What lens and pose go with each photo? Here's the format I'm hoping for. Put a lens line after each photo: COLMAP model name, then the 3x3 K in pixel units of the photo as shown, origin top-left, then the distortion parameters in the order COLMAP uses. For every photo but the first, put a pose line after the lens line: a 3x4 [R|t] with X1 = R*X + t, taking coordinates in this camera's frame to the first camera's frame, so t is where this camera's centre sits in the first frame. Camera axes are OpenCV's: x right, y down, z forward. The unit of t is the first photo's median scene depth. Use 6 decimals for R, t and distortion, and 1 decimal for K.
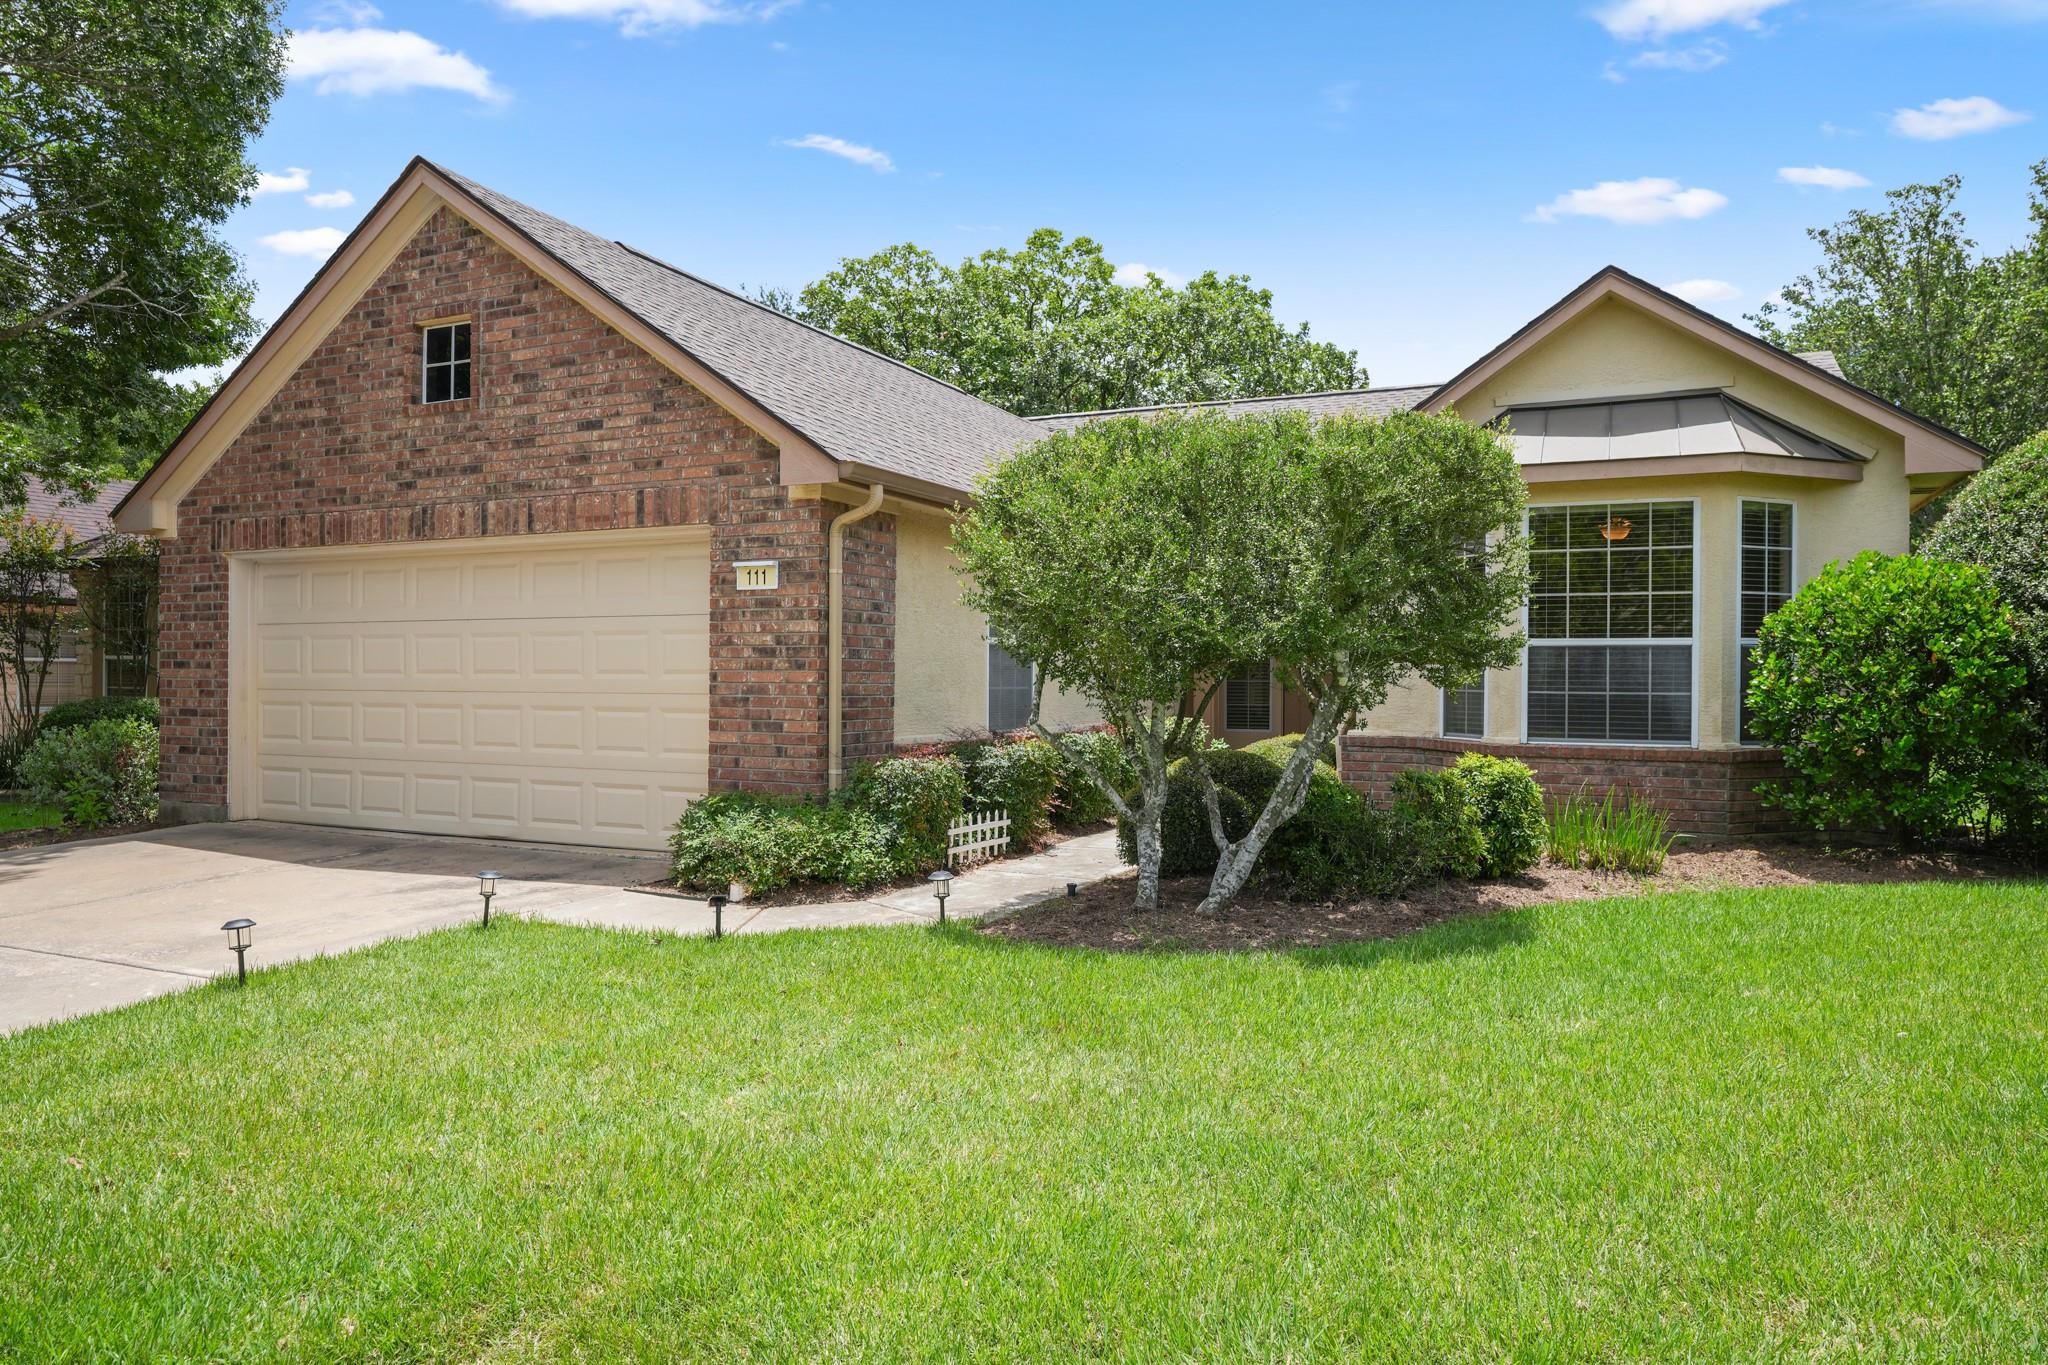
lens RADIAL K [[1334.4, 0, 1015.5], [0, 1334.4, 681.5], [0, 0, 1]] dist [-0.023191, 0.021978]
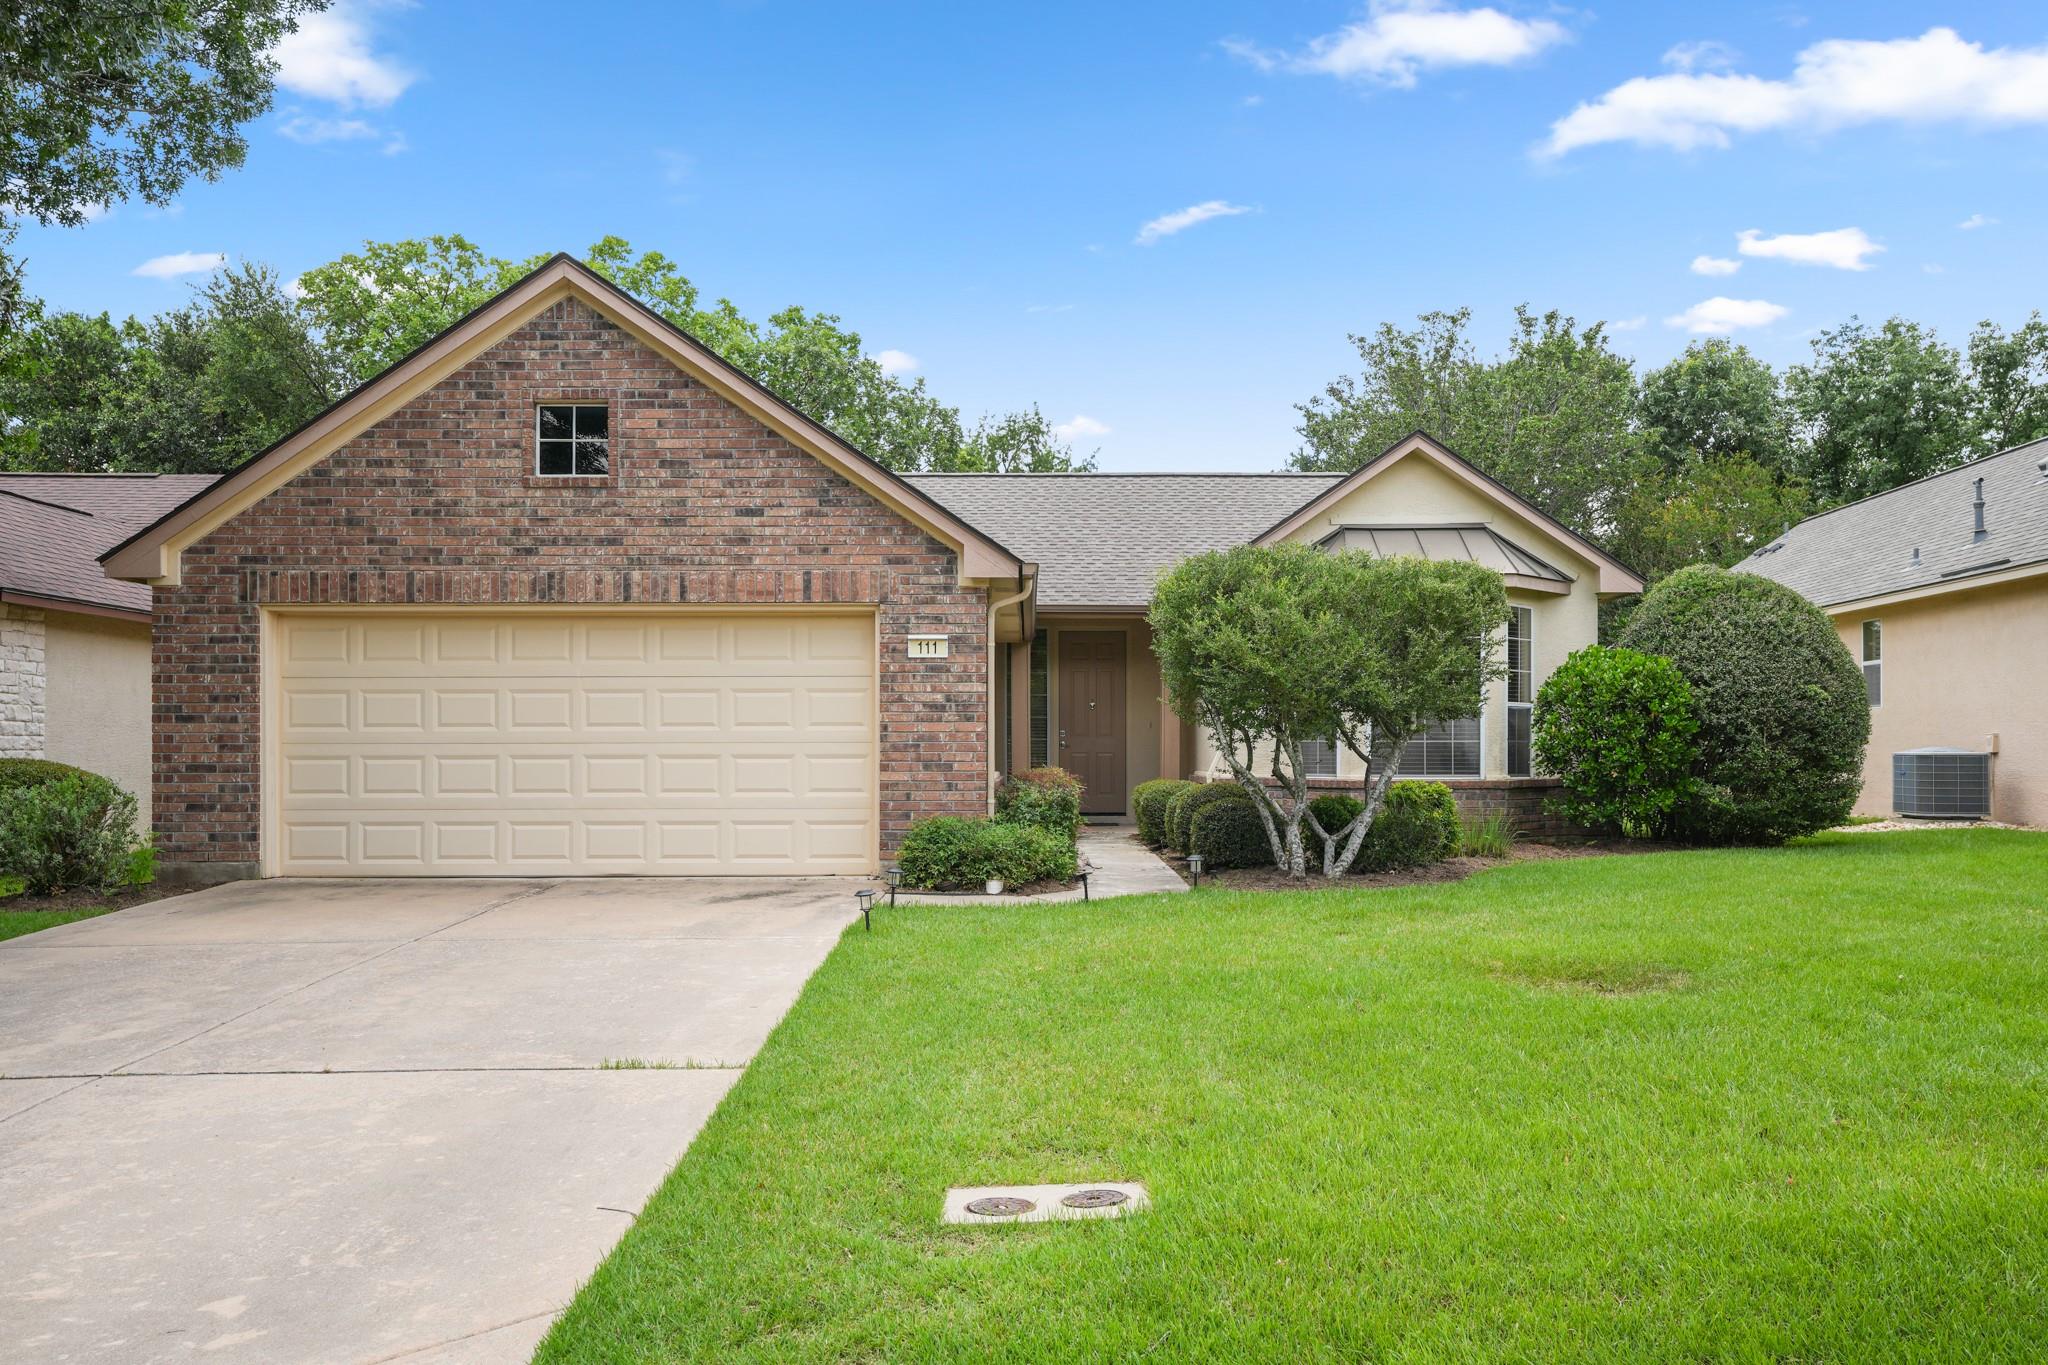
lens RADIAL K [[1660.1, 0, 1031.9], [0, 1660.1, 747.7], [0, 0, 1]] dist [0.006702, -0.003016]
pose [[0.903623, -0.004792, 0.428303, -0.682590], [0.006988, 0.999969, -0.003556, 0.019243], [-0.428273, 0.006206, 0.903628, -0.395413]]
